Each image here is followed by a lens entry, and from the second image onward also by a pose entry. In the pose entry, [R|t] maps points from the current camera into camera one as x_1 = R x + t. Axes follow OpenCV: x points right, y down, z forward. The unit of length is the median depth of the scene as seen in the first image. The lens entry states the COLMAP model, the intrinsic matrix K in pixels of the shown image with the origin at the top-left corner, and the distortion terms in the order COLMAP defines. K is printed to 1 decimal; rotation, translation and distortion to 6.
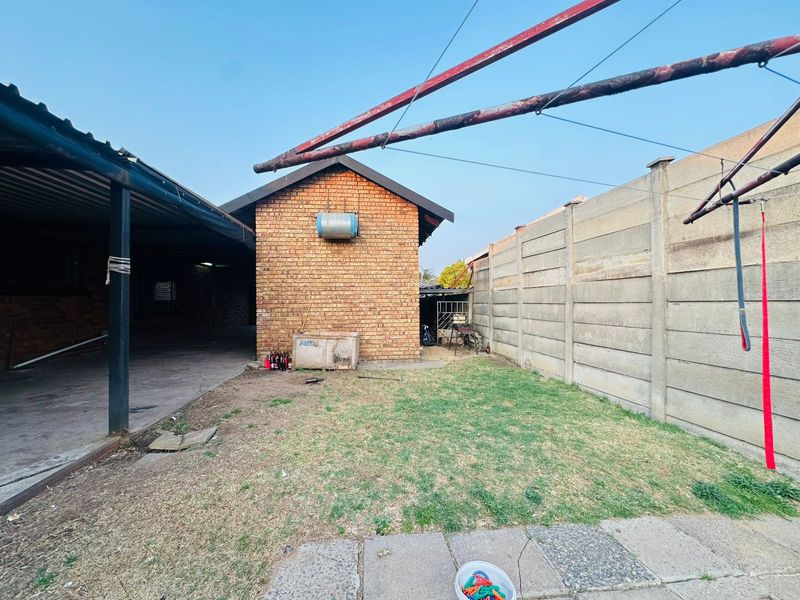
lens RADIAL K [[322.3, 0, 398.7], [0, 322.3, 298.5], [0, 0, 1]] dist [-0.002316, 0.001093]
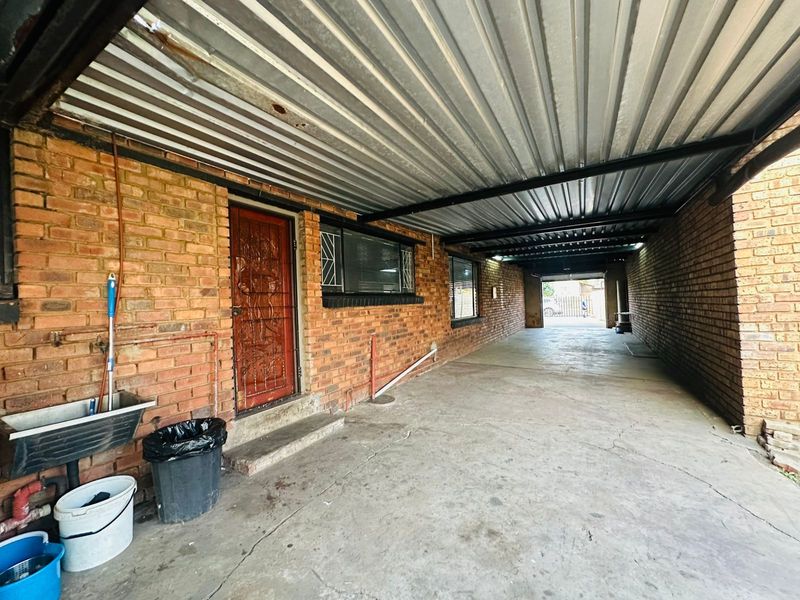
lens RADIAL K [[322.3, 0, 400.7], [0, 322.3, 299.3], [0, 0, 1]] dist [-0.002316, 0.001093]
pose [[0.787859, -0.029816, -0.615134, -0.558745], [0.039997, 0.999196, 0.002796, -0.023522], [0.614556, -0.026806, 0.788418, 0.356113]]
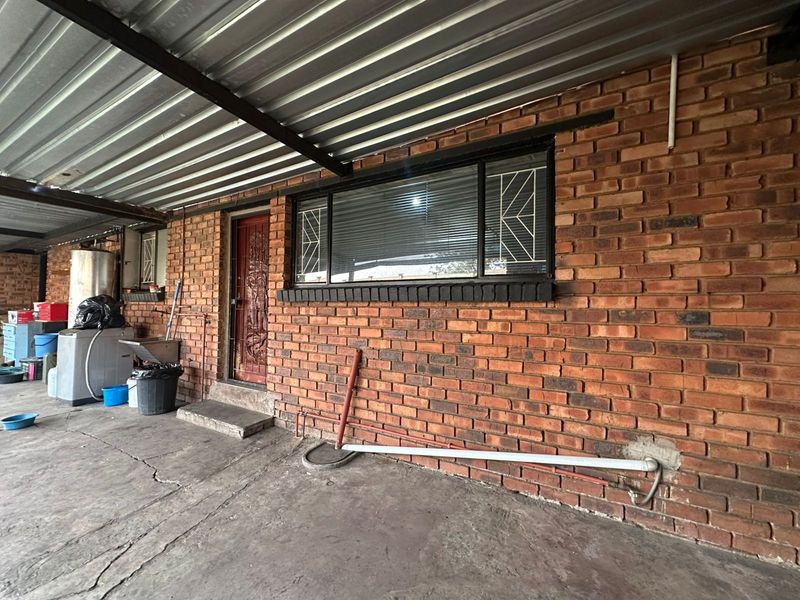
lens RADIAL K [[322.3, 0, 398.7], [0, 322.3, 299.1], [0, 0, 1]] dist [-0.002316, 0.001093]
pose [[-0.593314, -0.015582, -0.804820, -0.730811], [0.004519, 0.999732, -0.022687, -0.003071], [0.804958, -0.017097, -0.593085, 1.193366]]
